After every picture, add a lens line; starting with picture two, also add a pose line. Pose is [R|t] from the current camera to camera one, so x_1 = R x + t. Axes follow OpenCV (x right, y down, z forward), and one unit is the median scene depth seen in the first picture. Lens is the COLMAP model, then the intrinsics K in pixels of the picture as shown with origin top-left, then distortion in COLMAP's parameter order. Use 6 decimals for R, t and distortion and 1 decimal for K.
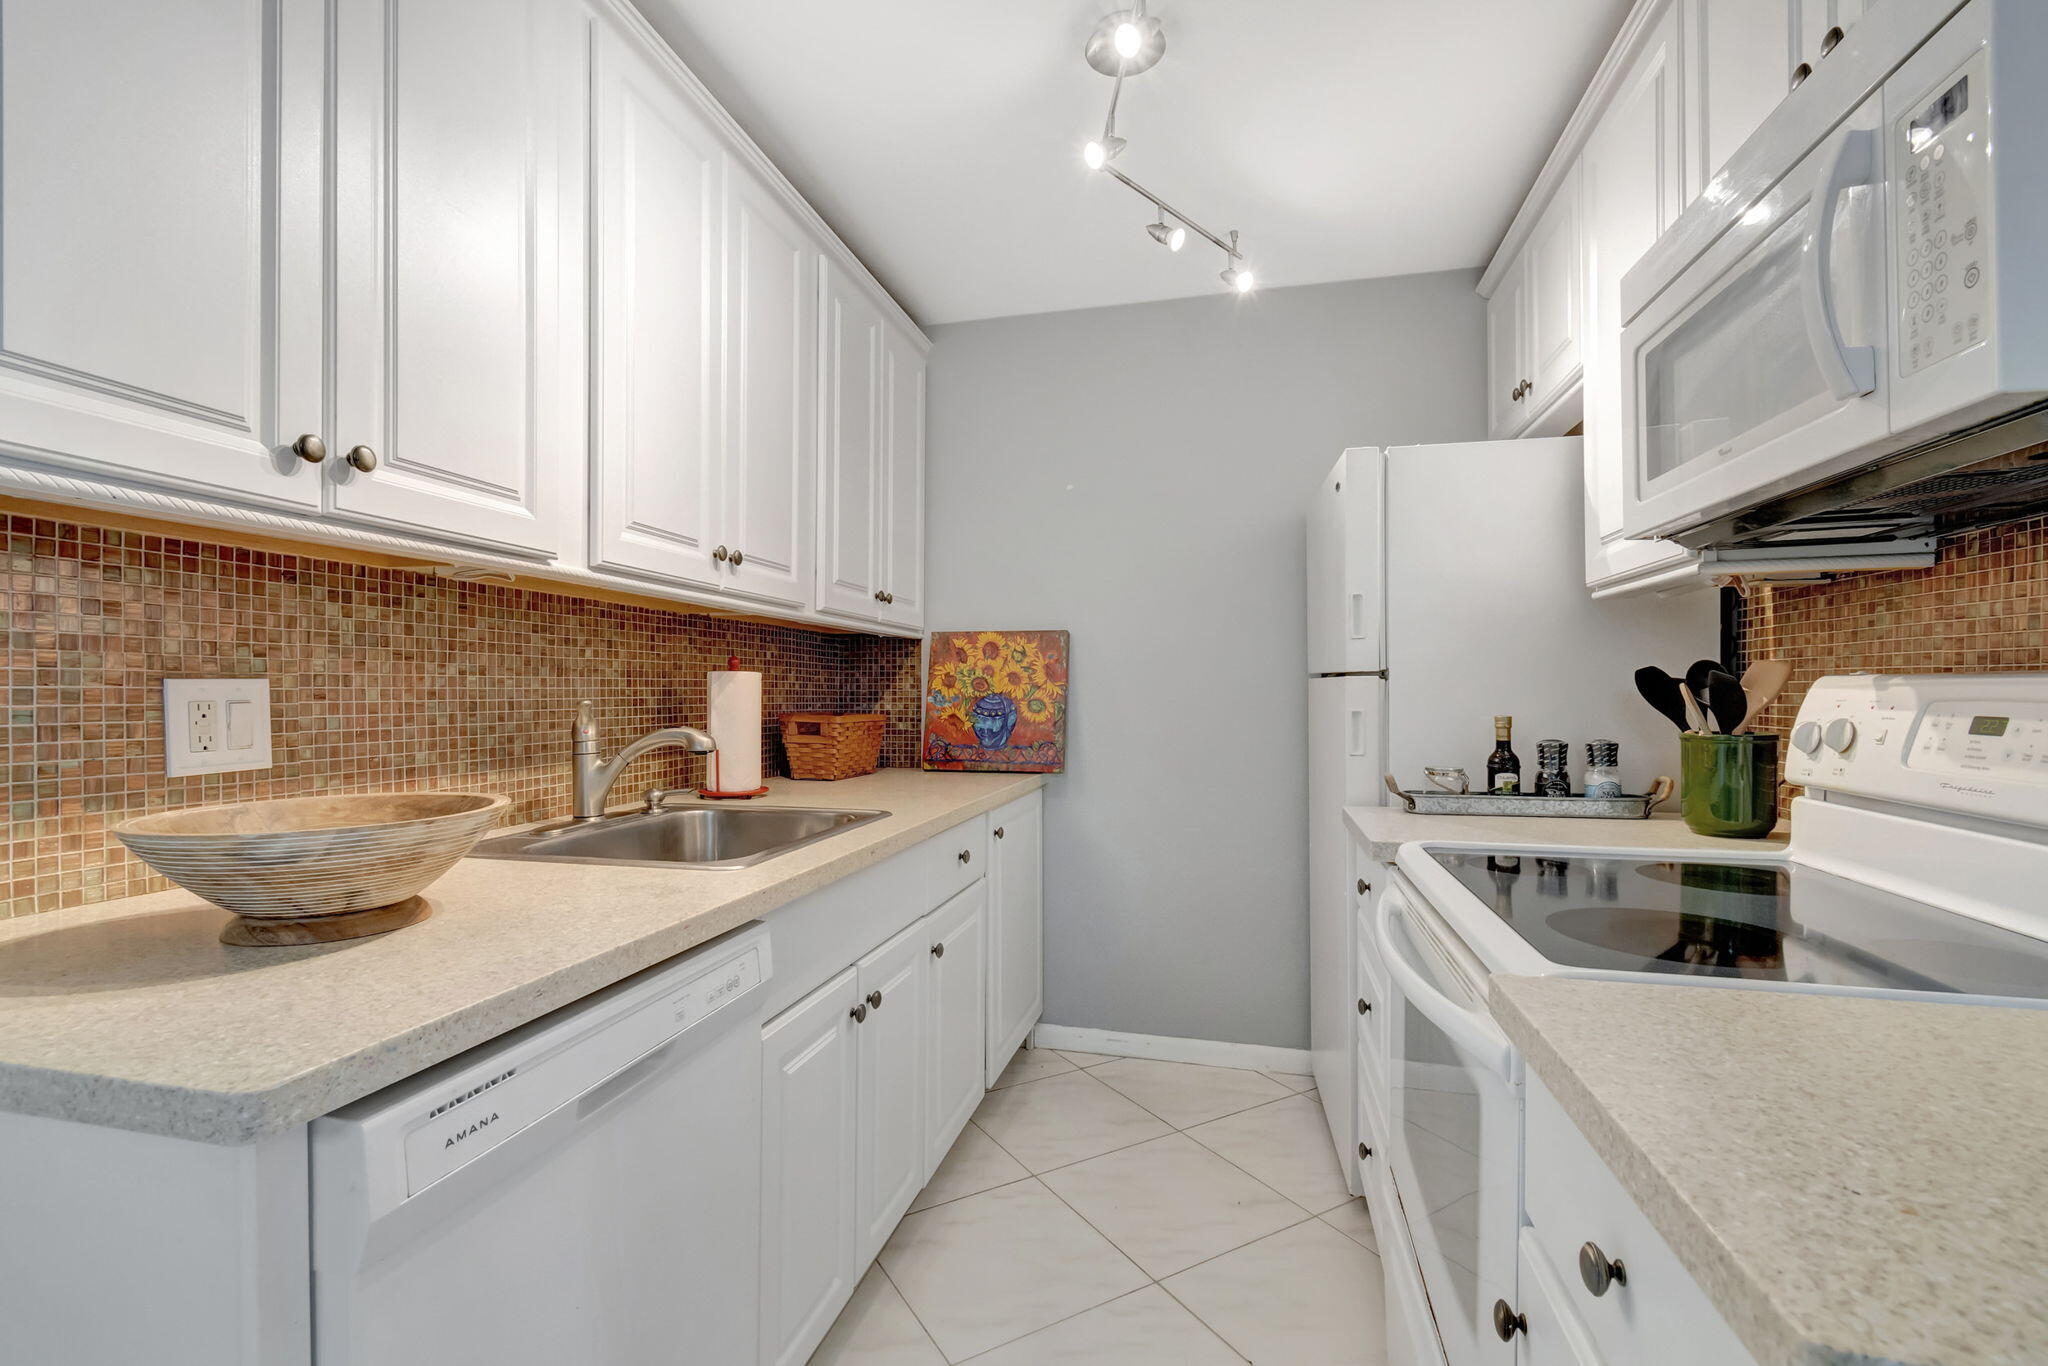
lens RADIAL K [[912.5, 0, 1012.0], [0, 912.5, 694.2], [0, 0, 1]] dist [0.006566, -0.002378]
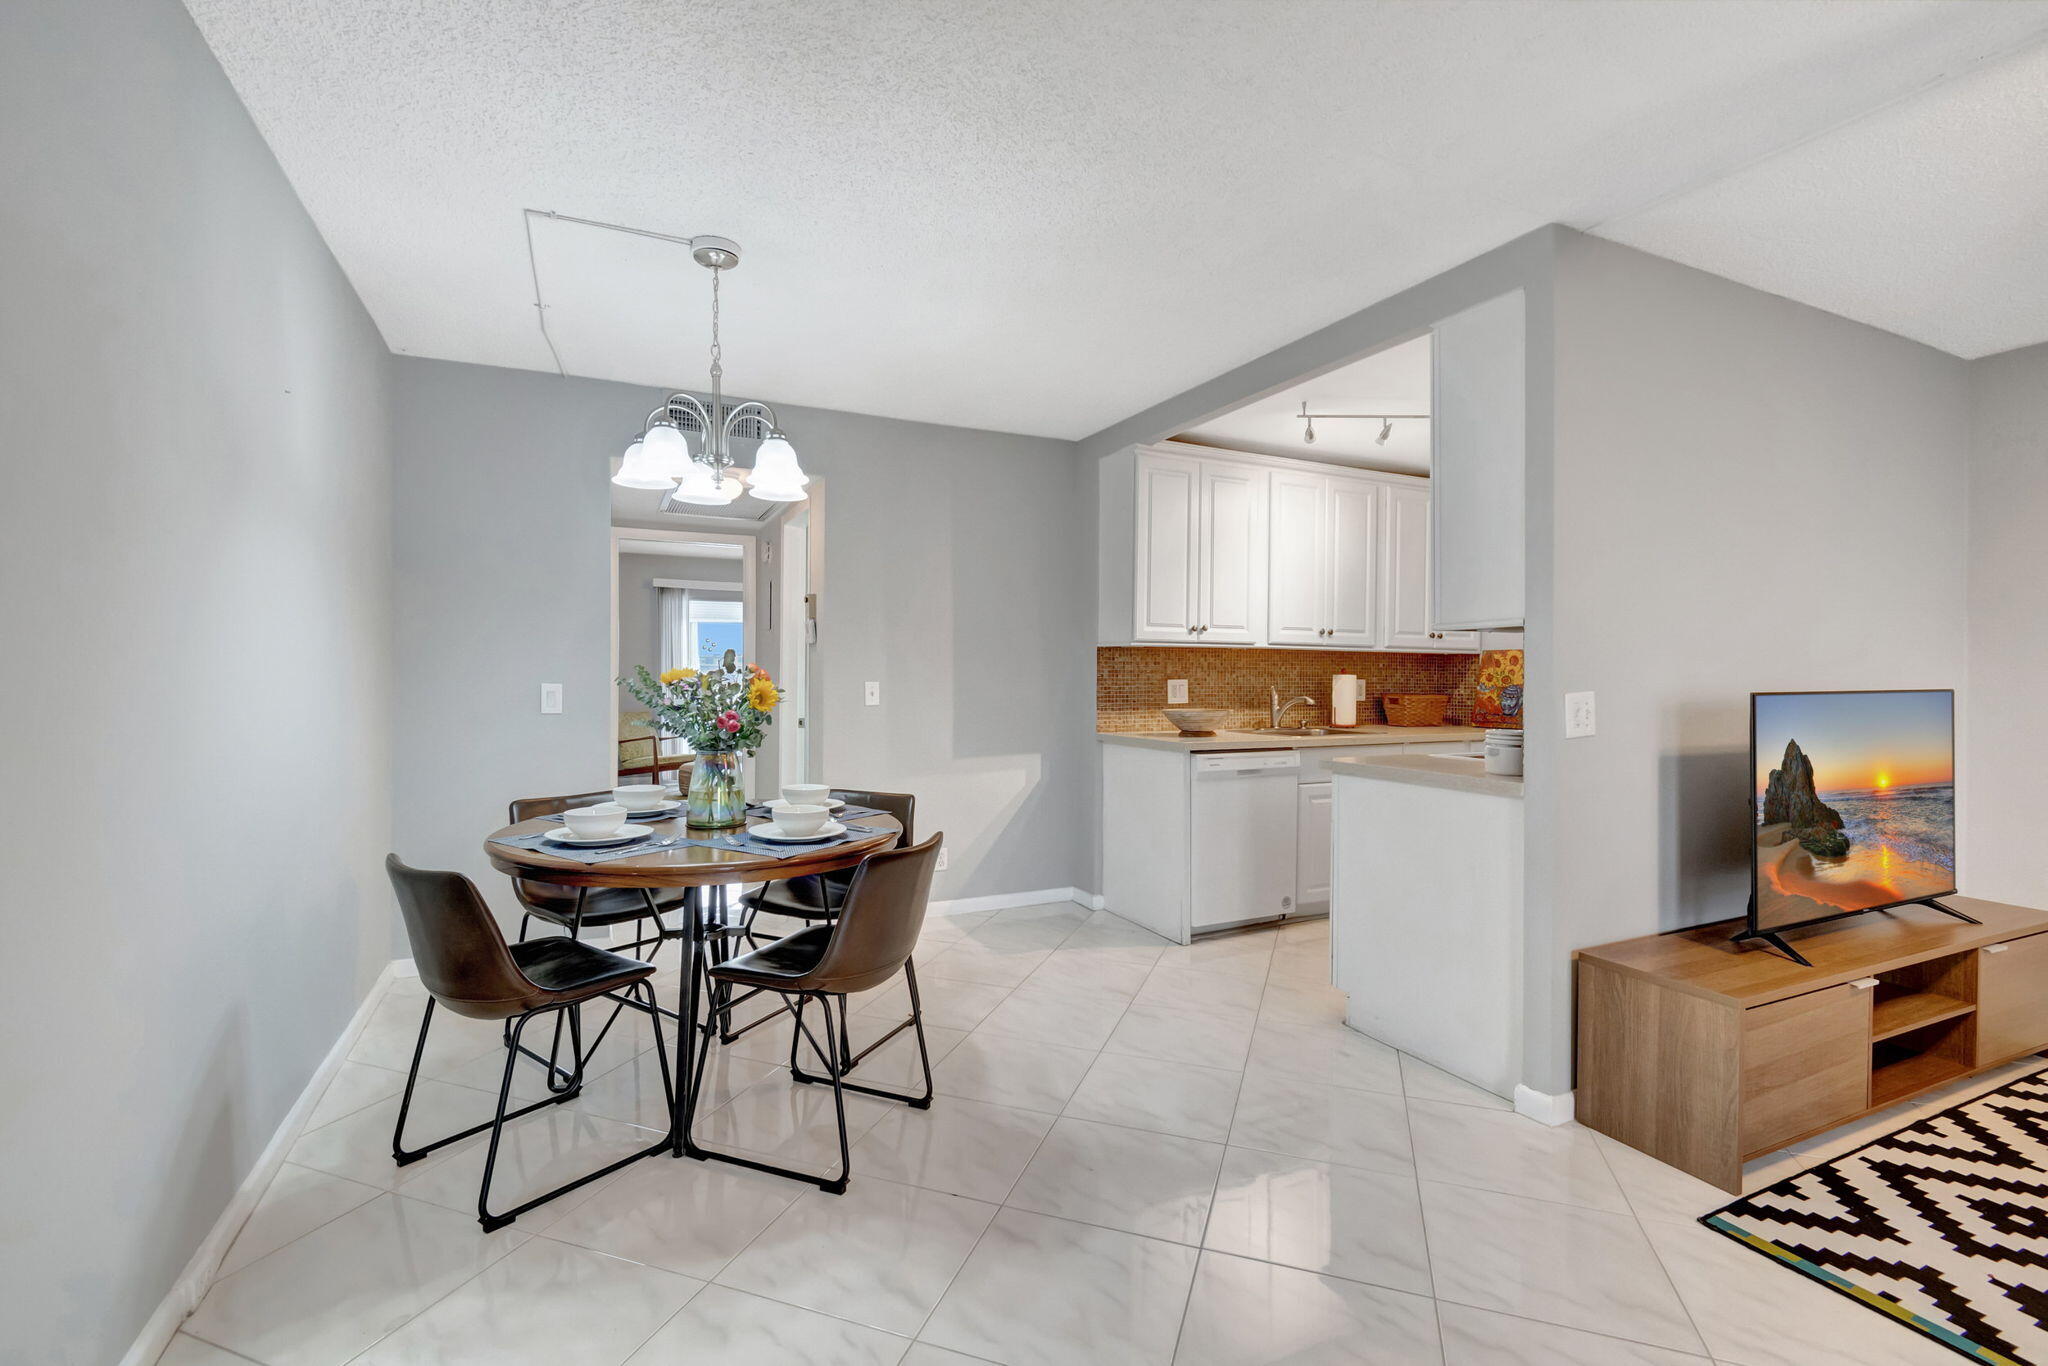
lens RADIAL K [[912.5, 0, 1017.8], [0, 912.5, 674.5], [0, 0, 1]] dist [0.006566, -0.002378]
pose [[0.638614, 0.003966, -0.769517, 1.162583], [-0.007620, 0.999970, -0.001171, -0.019415], [0.769489, 0.006612, 0.638626, -1.380213]]
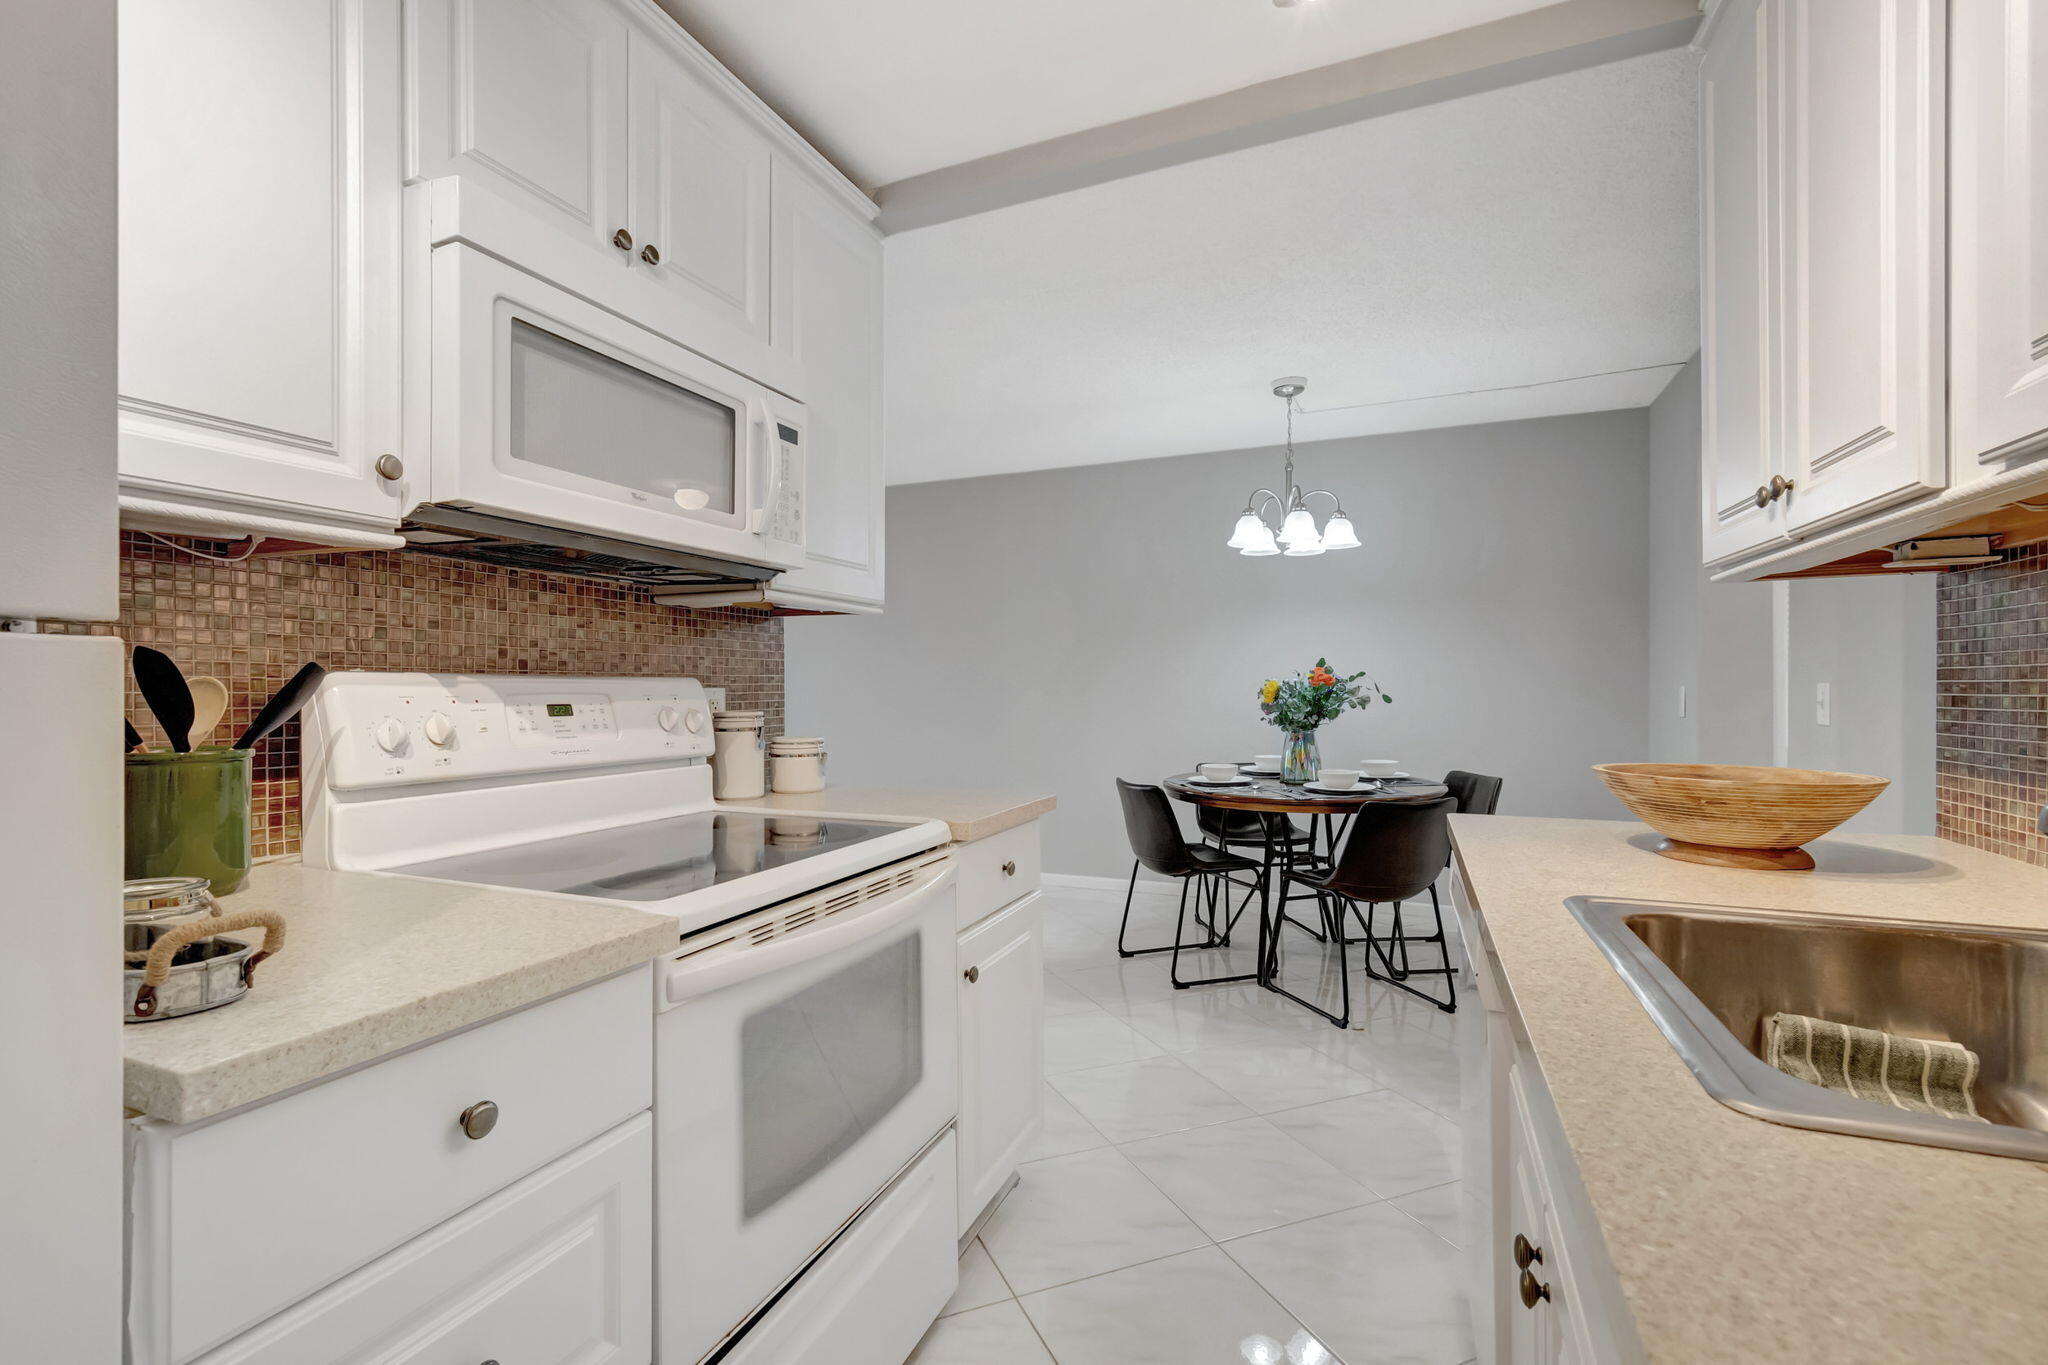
lens RADIAL K [[912.5, 0, 1022.1], [0, 912.5, 693.6], [0, 0, 1]] dist [0.006566, -0.002378]
pose [[-0.991079, 0.001923, 0.133260, 0.055511], [0.003468, 0.999929, 0.011359, -0.004373], [-0.133229, 0.011720, -0.991016, 1.362200]]
